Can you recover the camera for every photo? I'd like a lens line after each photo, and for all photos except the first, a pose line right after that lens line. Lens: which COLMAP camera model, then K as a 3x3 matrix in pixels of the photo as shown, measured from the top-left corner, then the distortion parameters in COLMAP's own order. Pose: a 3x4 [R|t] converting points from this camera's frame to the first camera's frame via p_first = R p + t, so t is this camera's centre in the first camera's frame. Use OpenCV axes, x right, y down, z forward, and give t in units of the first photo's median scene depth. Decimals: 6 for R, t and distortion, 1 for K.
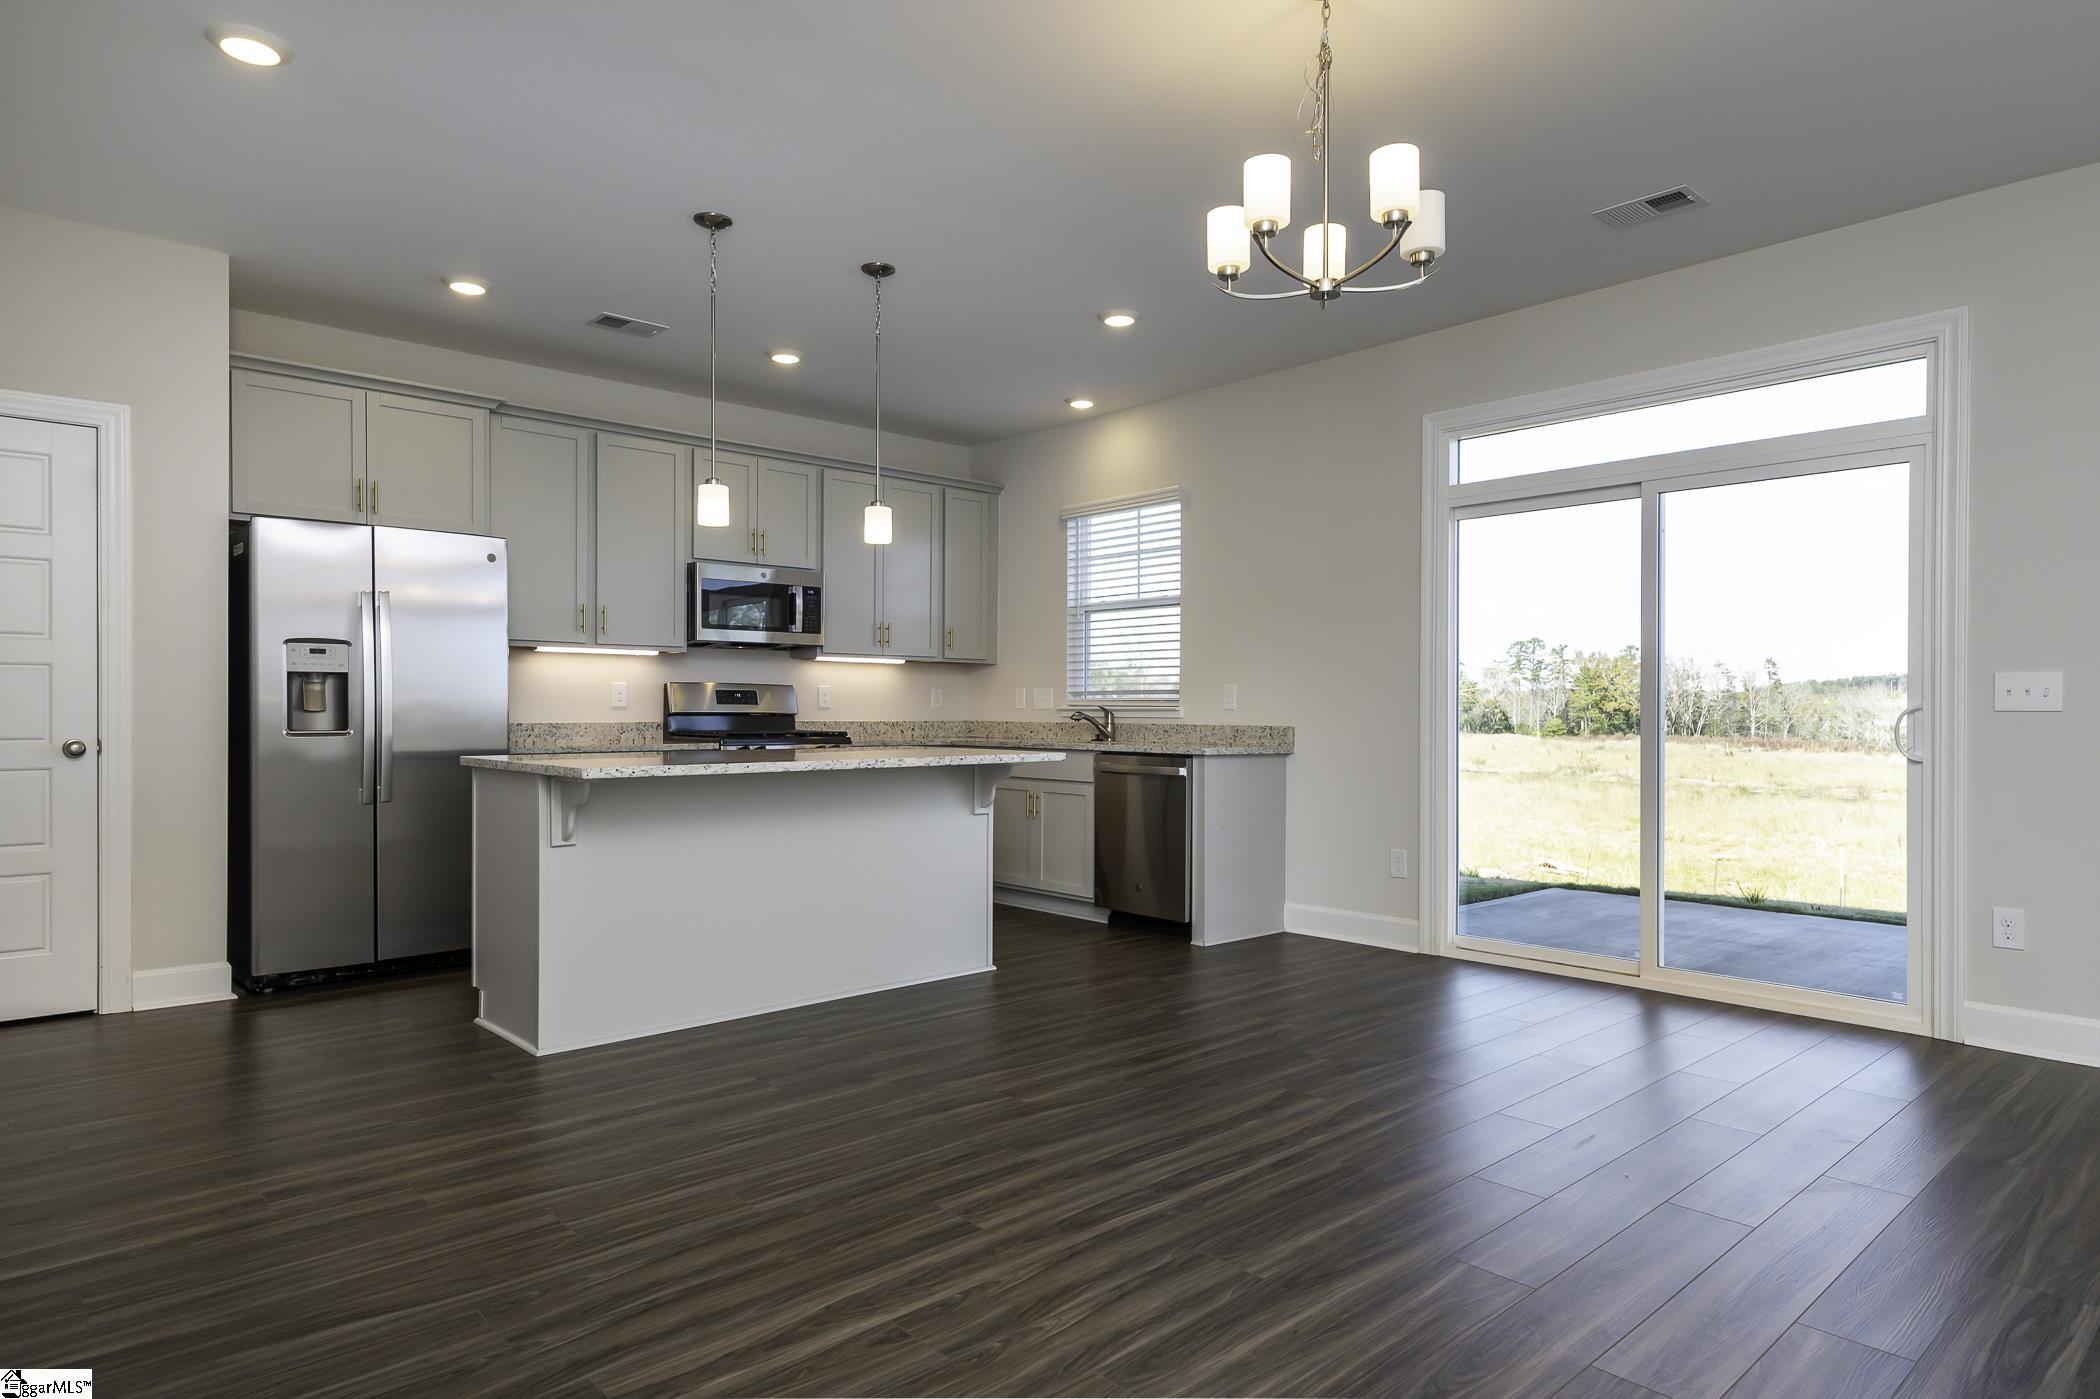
lens RADIAL K [[1219.1, 0, 1067.3], [0, 1219.1, 706.7], [0, 0, 1]] dist [0.010642, 0.002926]
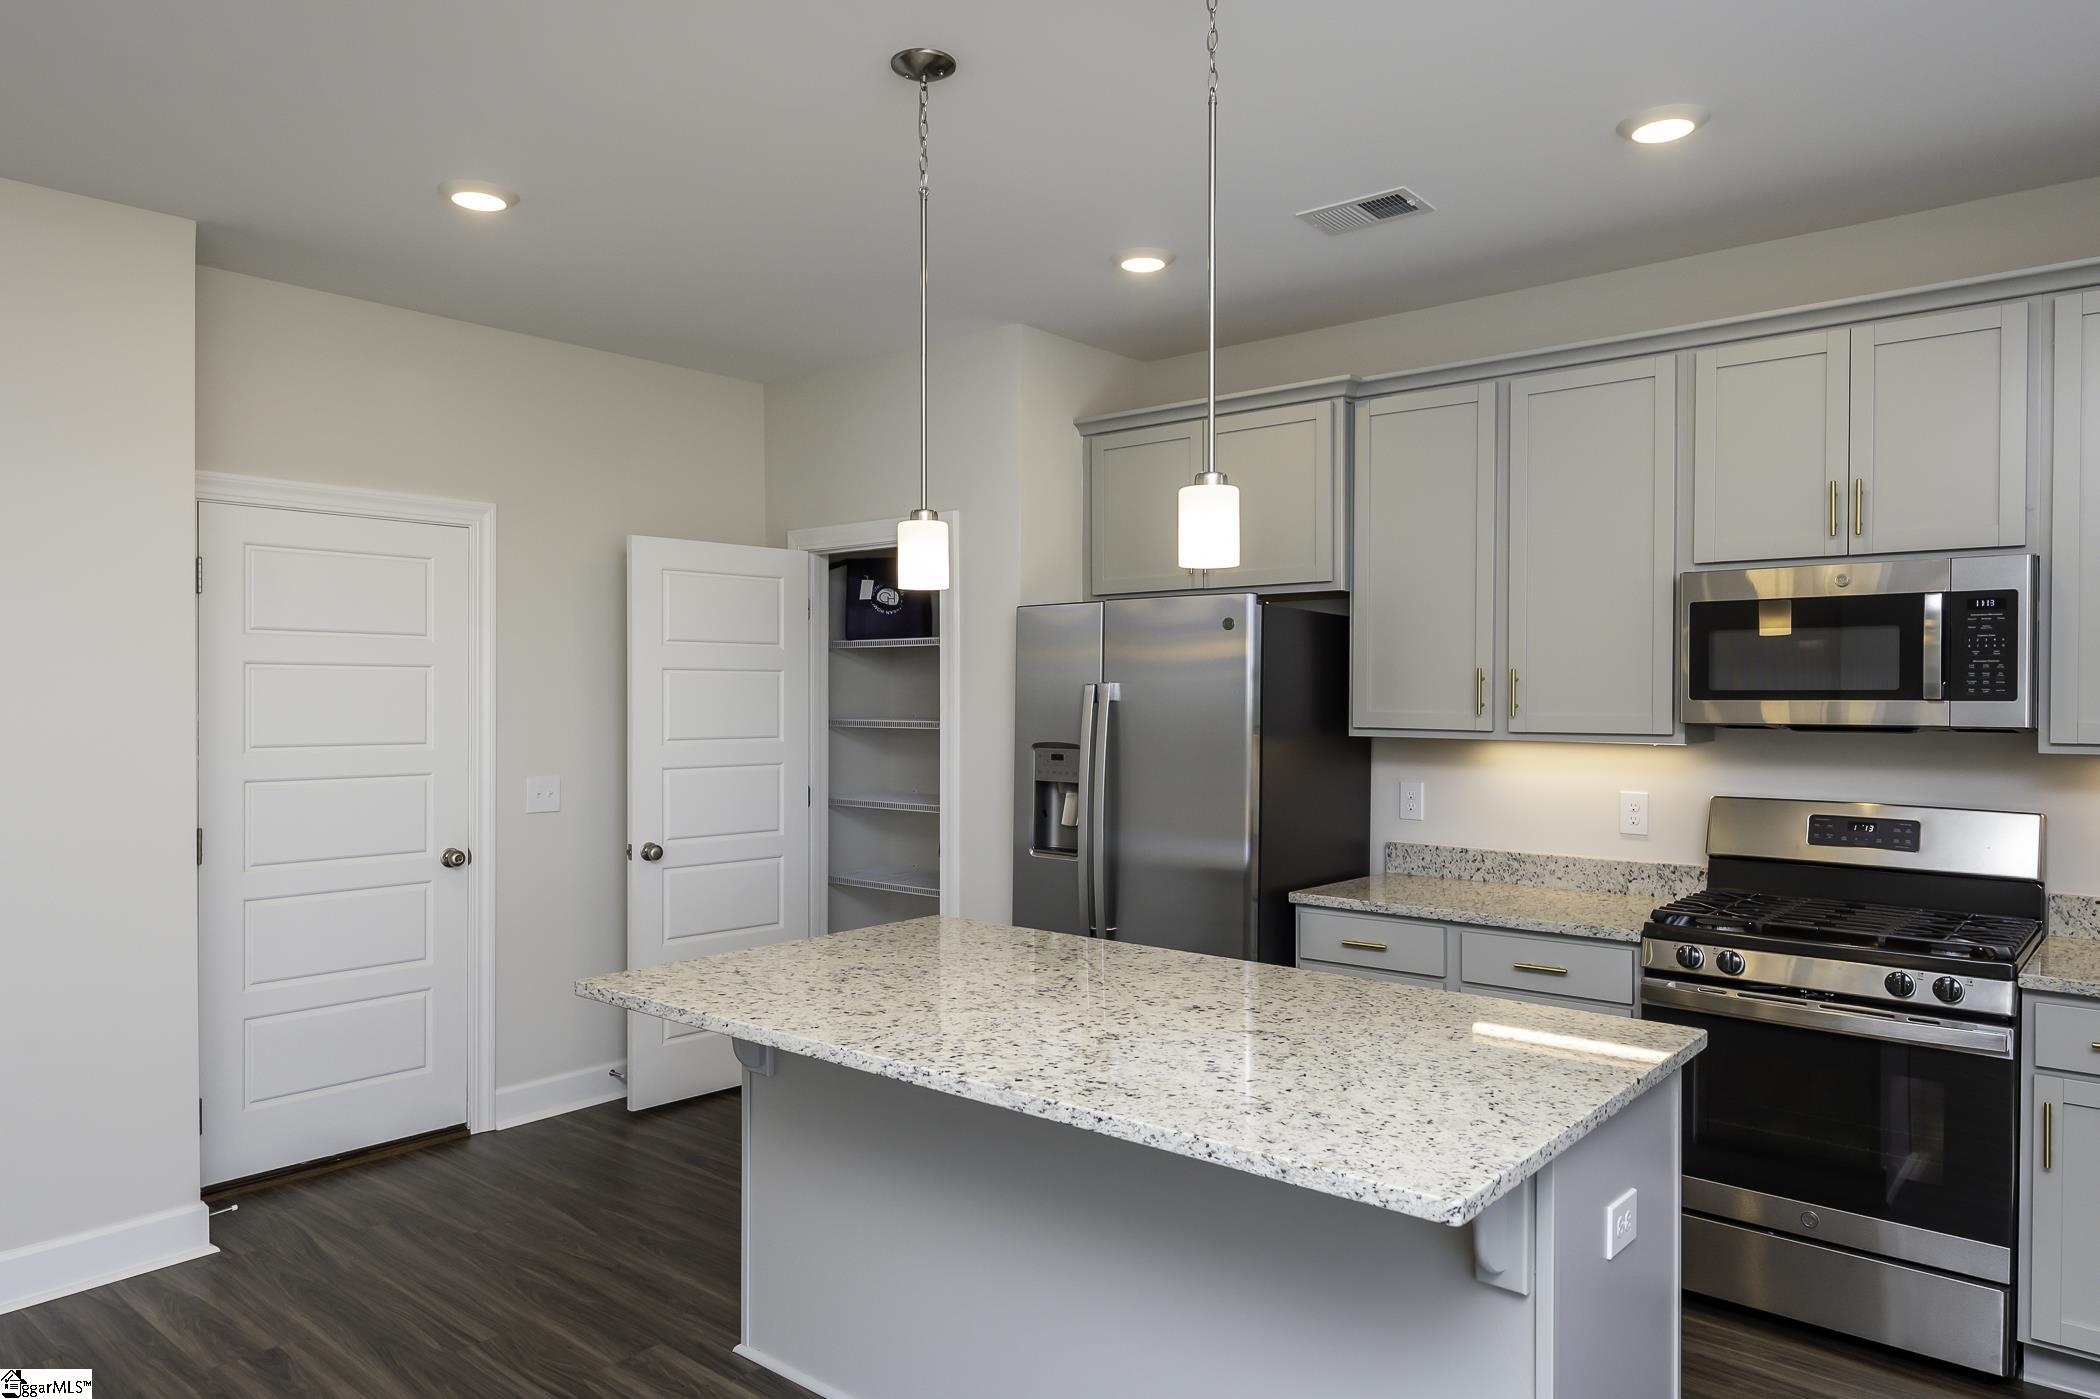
lens RADIAL K [[1334.2, 0, 1036.5], [0, 1334.2, 702.9], [0, 0, 1]] dist [0.016387, -0.000258]
pose [[0.113288, 0.001513, -0.993561, 0.244534], [-0.000994, 0.999999, 0.001410, -0.066537], [0.993562, 0.000828, 0.113290, 0.692089]]
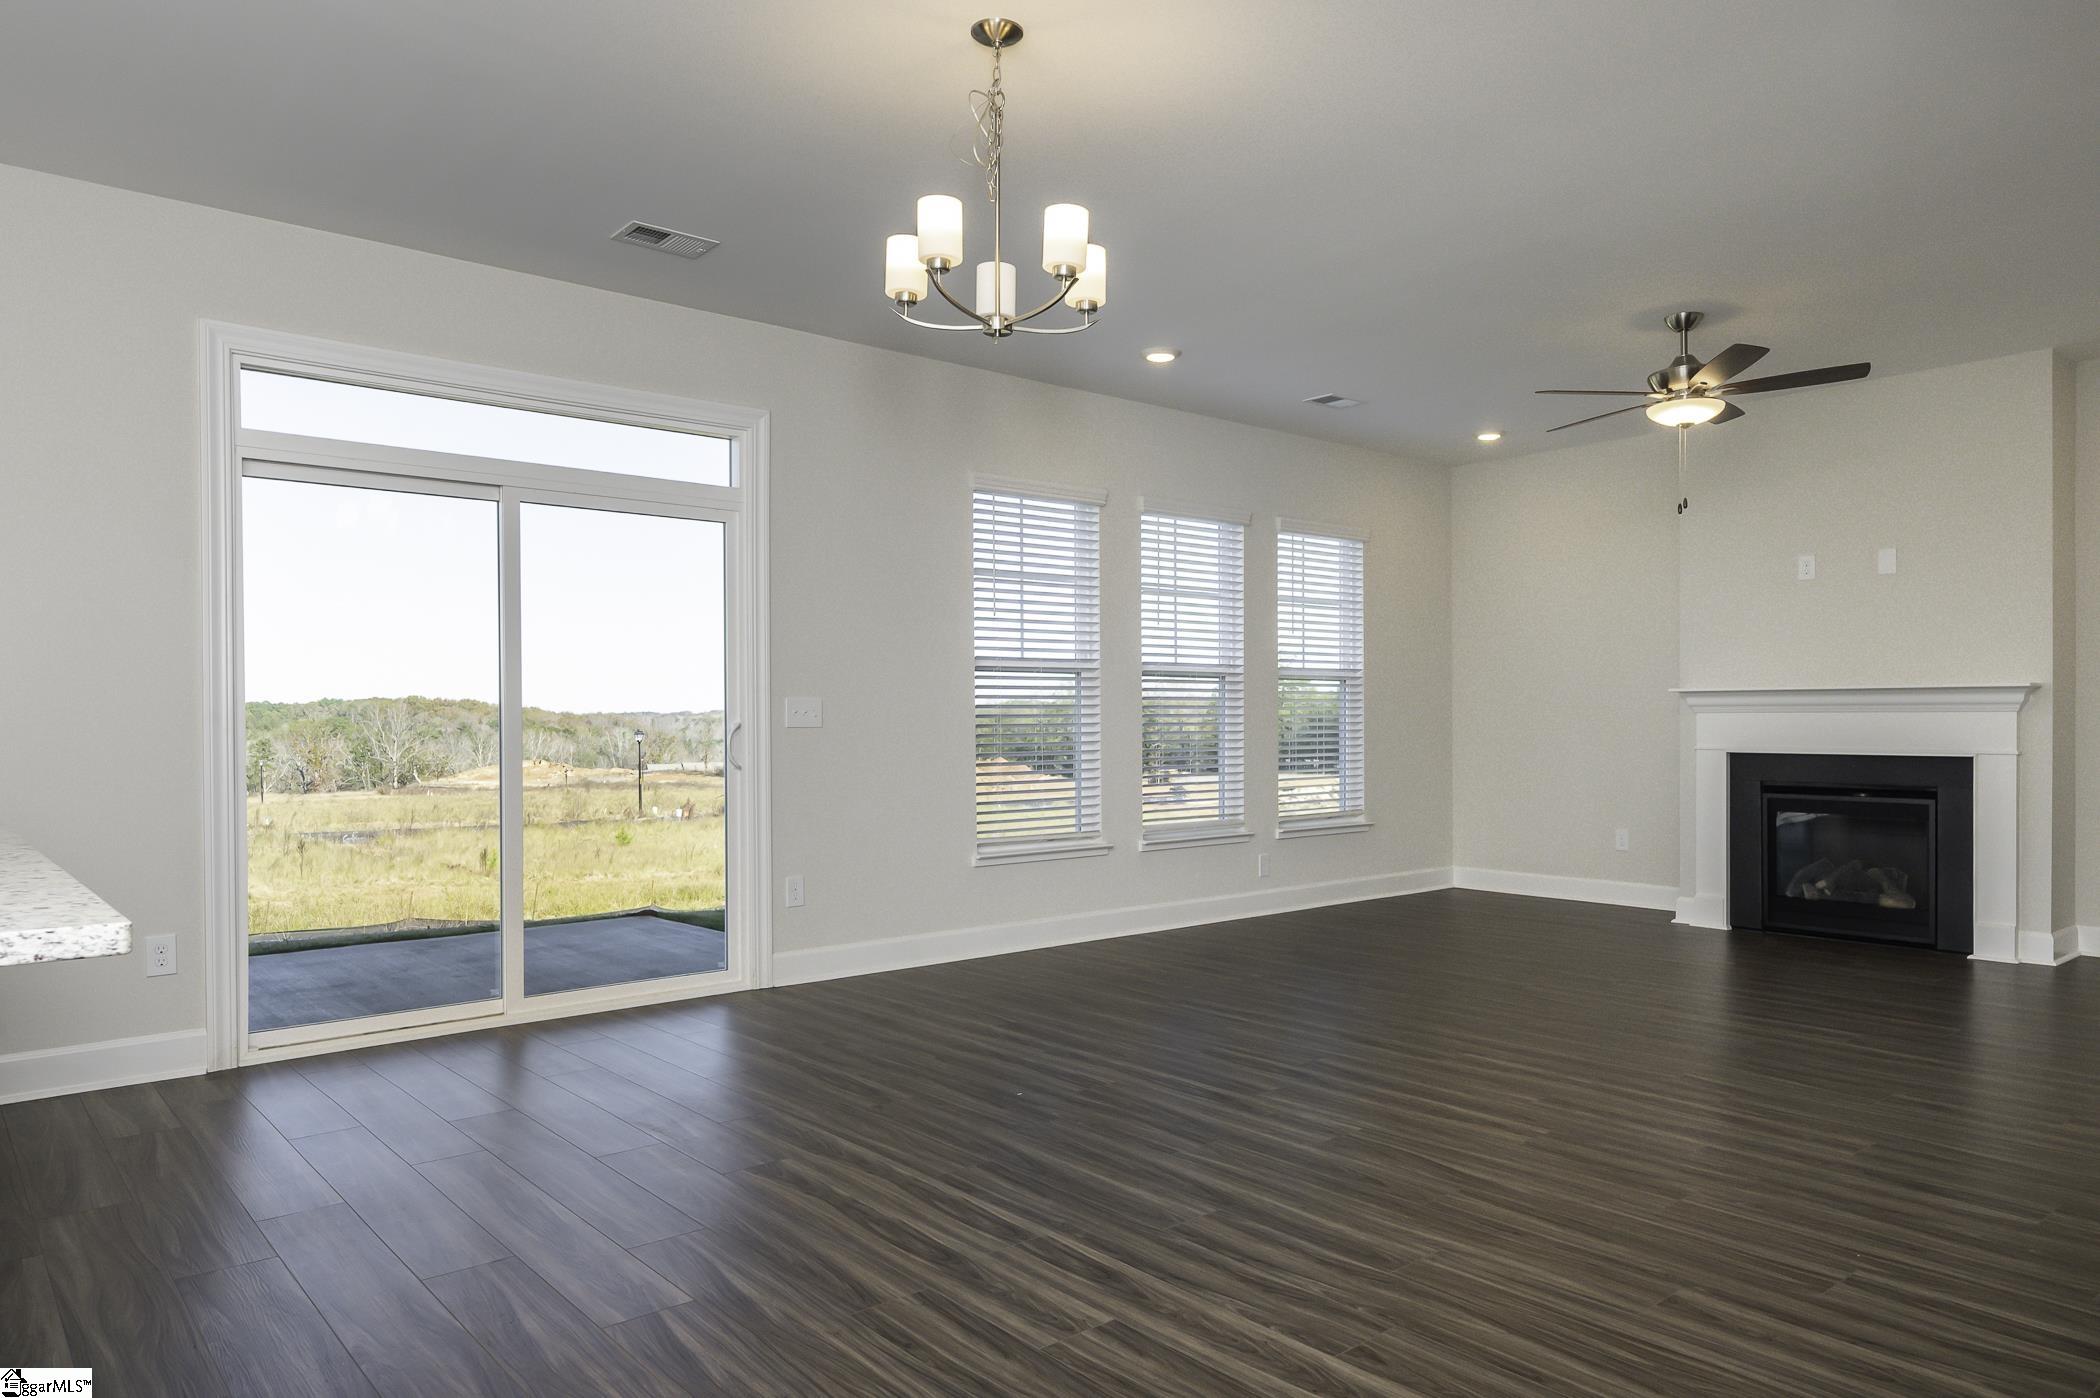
lens RADIAL K [[1359.0, 0, 1068.0], [0, 1359.0, 718.1], [0, 0, 1]] dist [0.028092, 0.000533]
pose [[0.038257, -0.002909, 0.999264, -0.456161], [0.004392, 0.999987, 0.002743, -0.005488], [-0.999258, 0.004283, 0.038269, 0.427045]]
